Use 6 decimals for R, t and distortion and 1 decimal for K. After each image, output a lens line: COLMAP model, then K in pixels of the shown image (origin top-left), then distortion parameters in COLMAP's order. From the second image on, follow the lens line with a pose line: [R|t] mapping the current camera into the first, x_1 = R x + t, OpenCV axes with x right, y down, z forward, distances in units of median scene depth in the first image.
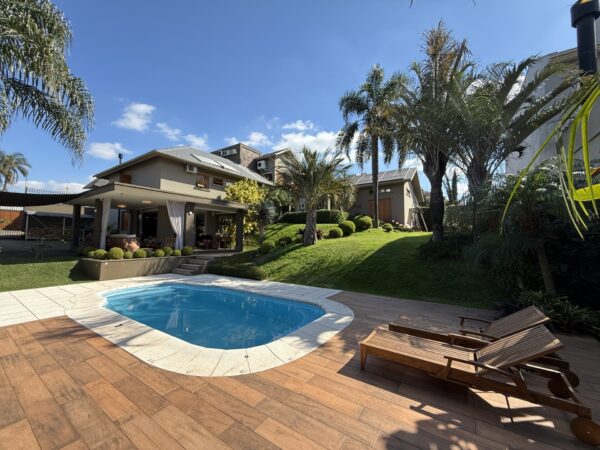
lens RADIAL K [[239.9, 0, 300.6], [0, 239.9, 225.4], [0, 0, 1]] dist [0.006029, -0.001078]
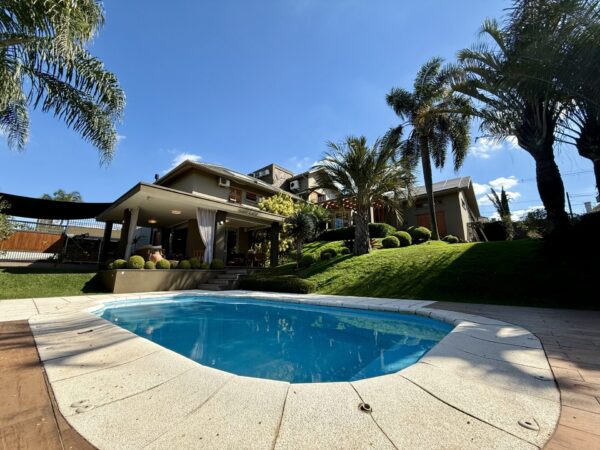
lens RADIAL K [[239.9, 0, 300.6], [0, 239.9, 226.1], [0, 0, 1]] dist [0.006029, -0.001078]
pose [[0.992486, -0.037077, -0.116606, -0.061557], [0.020767, 0.990202, -0.138092, 0.083796], [0.120584, 0.134633, 0.983531, 0.154416]]
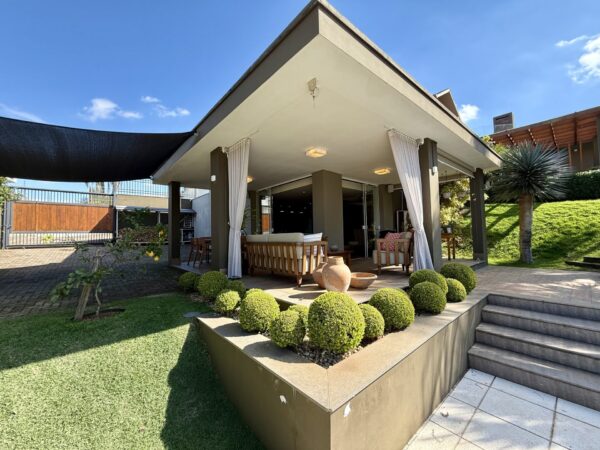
lens RADIAL K [[239.9, 0, 297.4], [0, 239.9, 223.6], [0, 0, 1]] dist [0.006029, -0.001078]
pose [[0.963937, -0.041661, -0.262851, -0.523157], [0.044854, 0.998975, 0.006157, 0.017451], [0.262325, -0.017724, 0.964817, 0.552036]]
